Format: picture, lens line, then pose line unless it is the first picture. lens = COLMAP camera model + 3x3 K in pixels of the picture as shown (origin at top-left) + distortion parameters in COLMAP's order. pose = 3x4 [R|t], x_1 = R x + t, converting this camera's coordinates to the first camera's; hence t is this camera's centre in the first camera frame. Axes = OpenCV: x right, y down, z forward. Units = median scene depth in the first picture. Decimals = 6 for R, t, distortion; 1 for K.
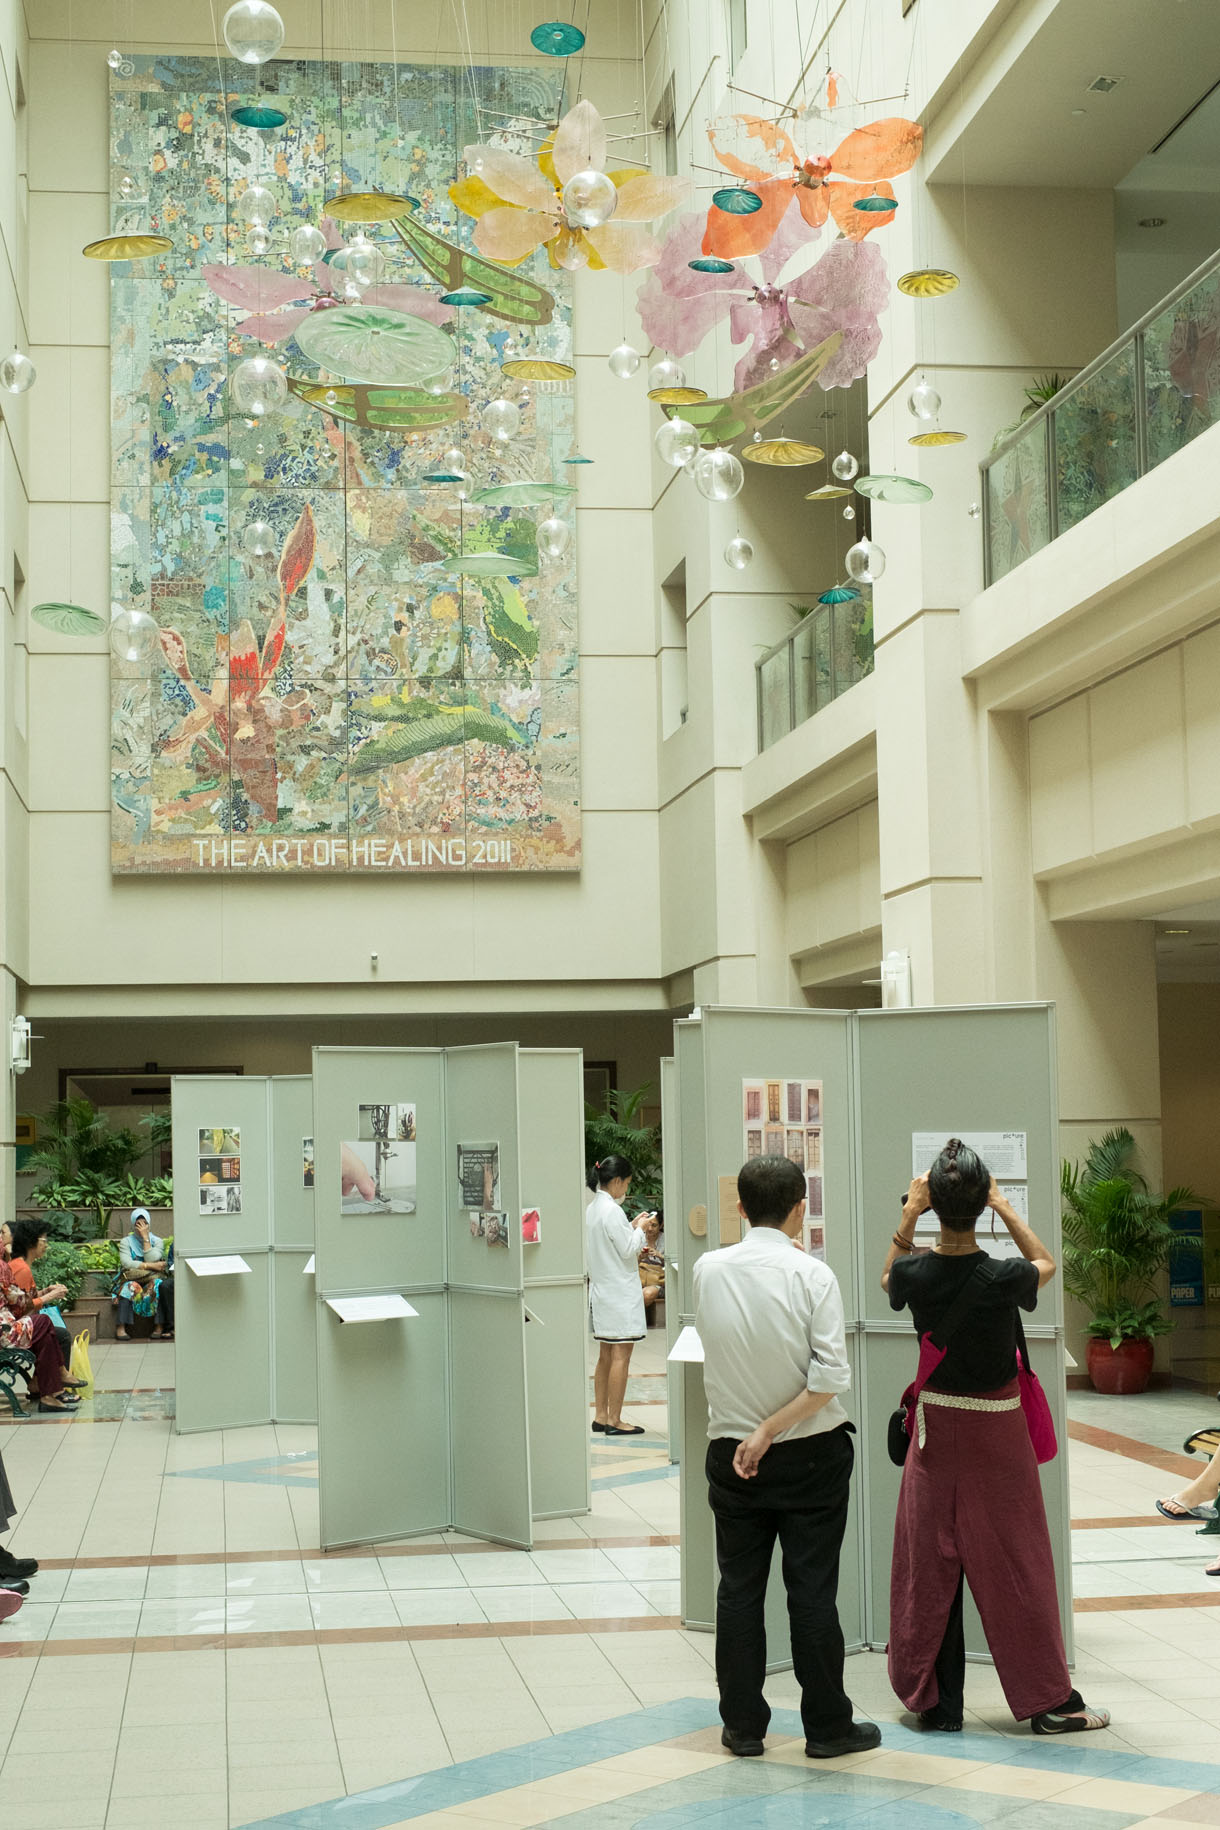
lens RADIAL K [[2887.3, 0, 609.1], [0, 2887.3, 914.4], [0, 0, 1]] dist [-0.012534, 0.000000]
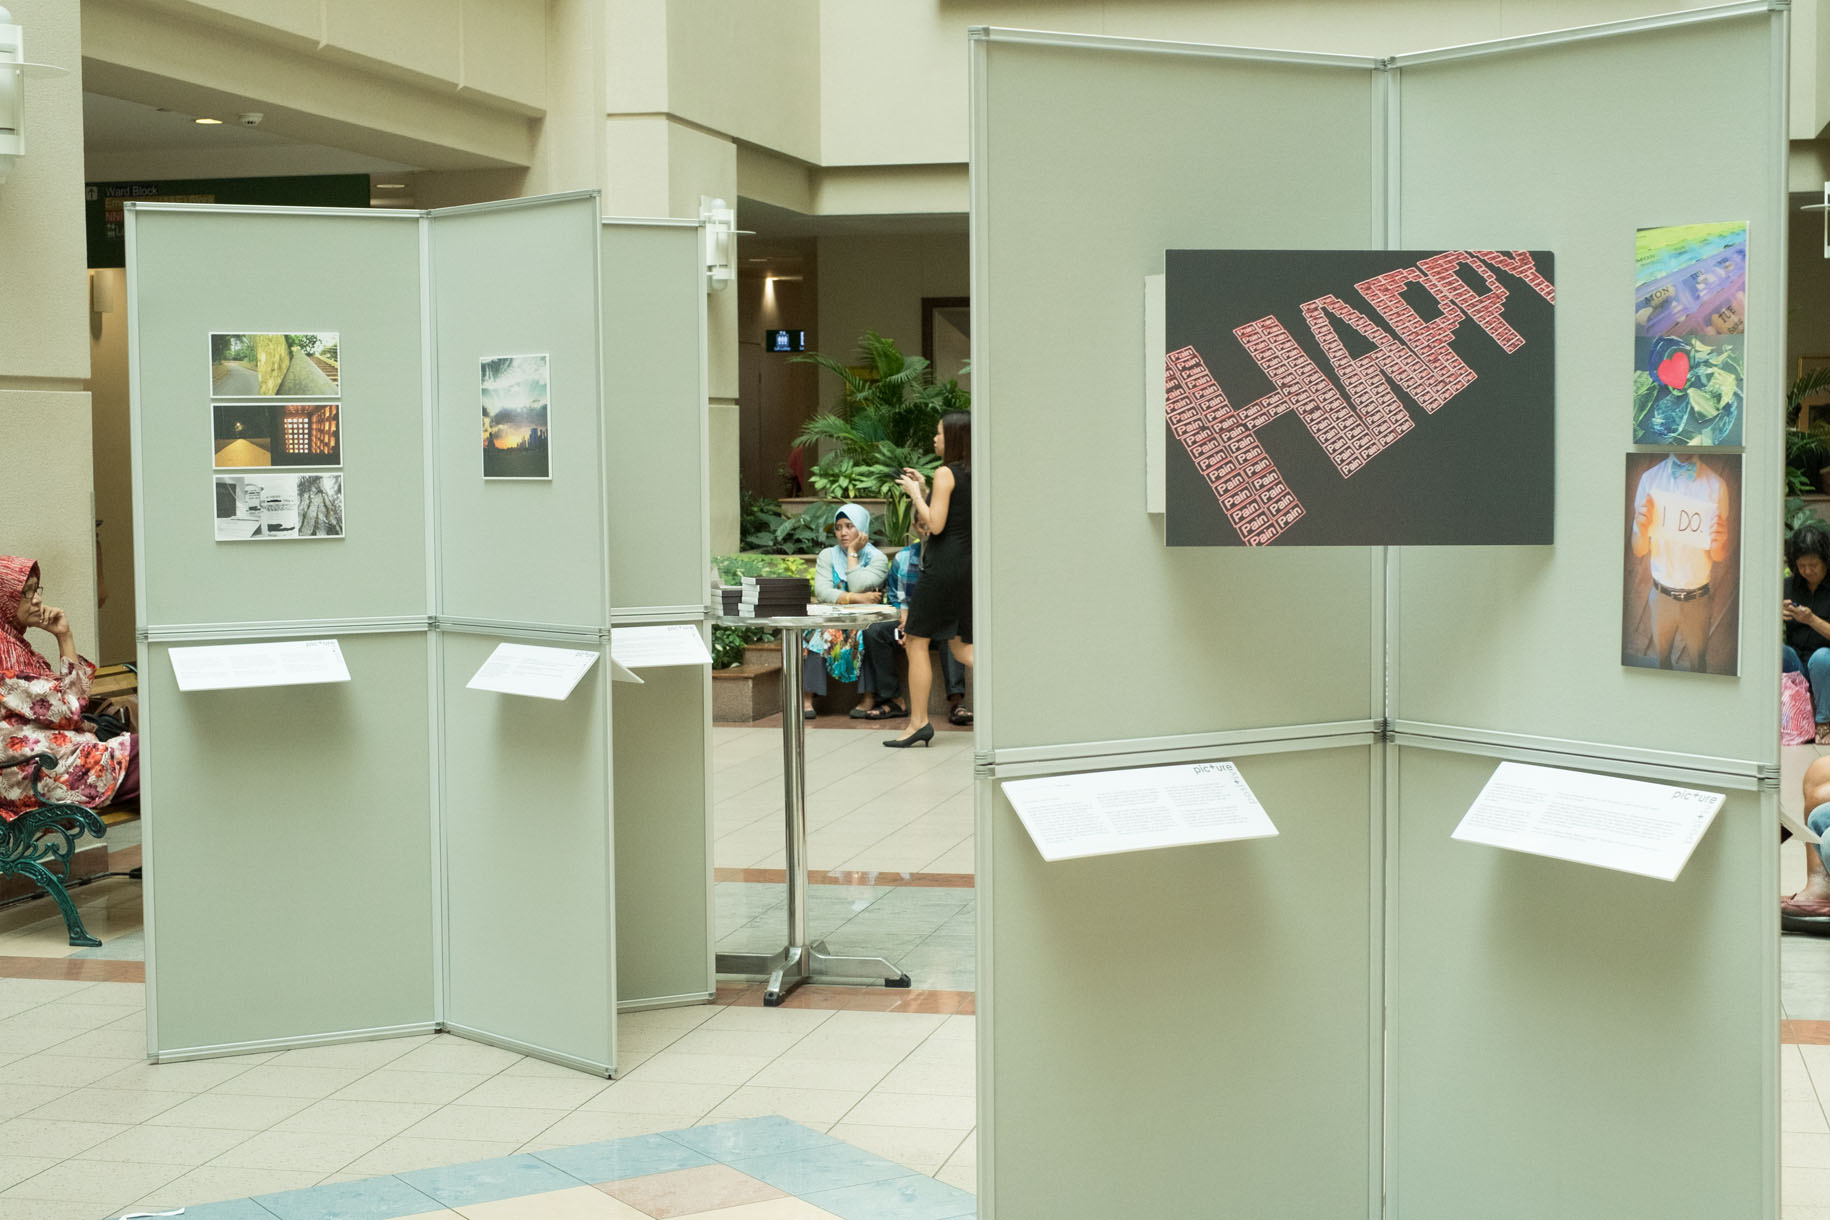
lens RADIAL K [[2887.3, 0, 915.8], [0, 2887.3, 612.5], [0, 0, 1]] dist [-0.012534, 0.000000]
pose [[0.936812, 0.032184, -0.348350, 0.095844], [0.018405, 0.989846, 0.140946, 0.057009], [0.349349, -0.138451, 0.926707, 0.642874]]
